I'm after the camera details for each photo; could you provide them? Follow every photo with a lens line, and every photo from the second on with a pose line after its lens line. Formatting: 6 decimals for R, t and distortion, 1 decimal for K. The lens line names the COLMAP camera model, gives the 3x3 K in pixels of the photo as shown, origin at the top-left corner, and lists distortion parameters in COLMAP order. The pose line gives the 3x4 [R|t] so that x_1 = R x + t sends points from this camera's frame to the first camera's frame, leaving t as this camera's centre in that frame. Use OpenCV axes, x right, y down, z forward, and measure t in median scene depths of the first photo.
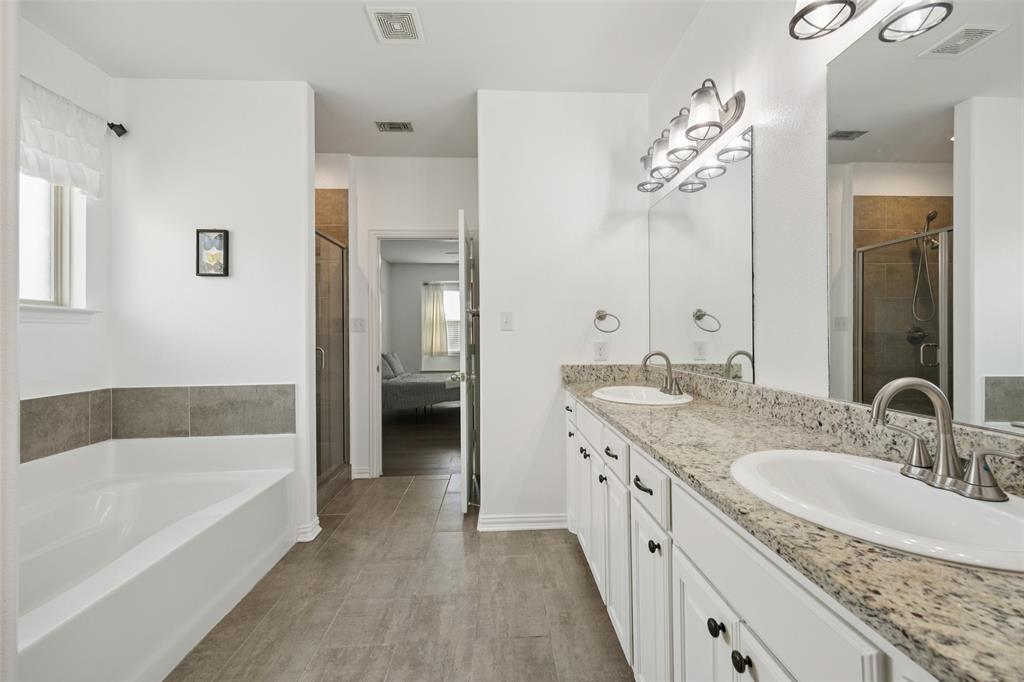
lens RADIAL K [[392.8, 0, 511.3], [0, 392.8, 334.7], [0, 0, 1]] dist [-0.000935, 0.000032]
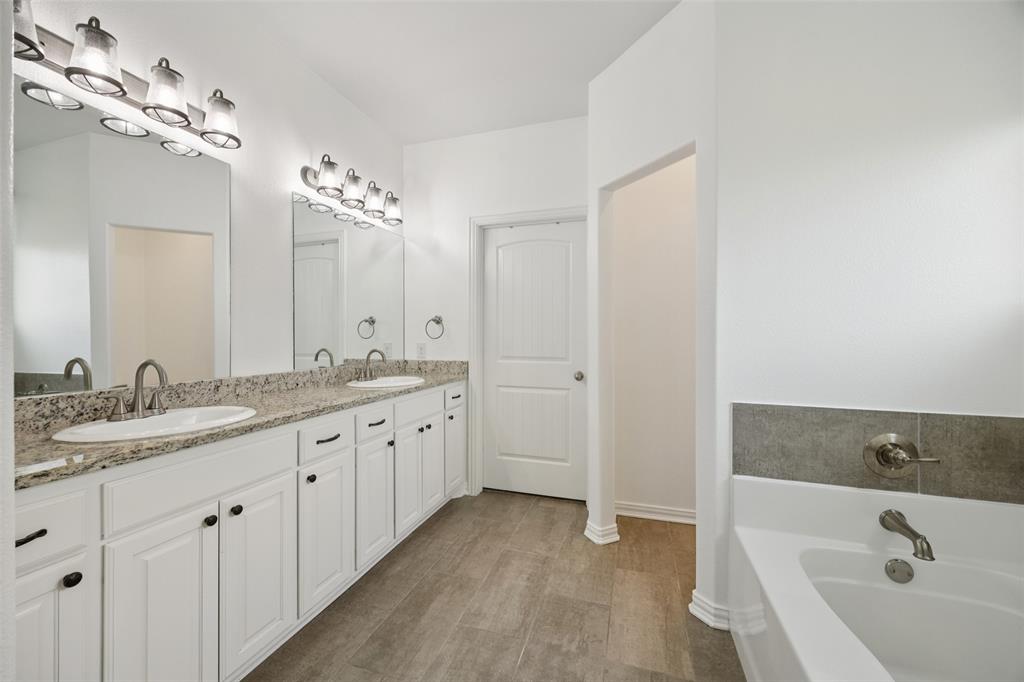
lens RADIAL K [[392.8, 0, 511.3], [0, 392.8, 334.7], [0, 0, 1]] dist [-0.000935, 0.000032]
pose [[-0.929752, 0.005885, 0.368140, -0.659999], [0.004992, 0.999982, -0.003378, 0.002923], [-0.368154, -0.001303, -0.929764, 1.867971]]
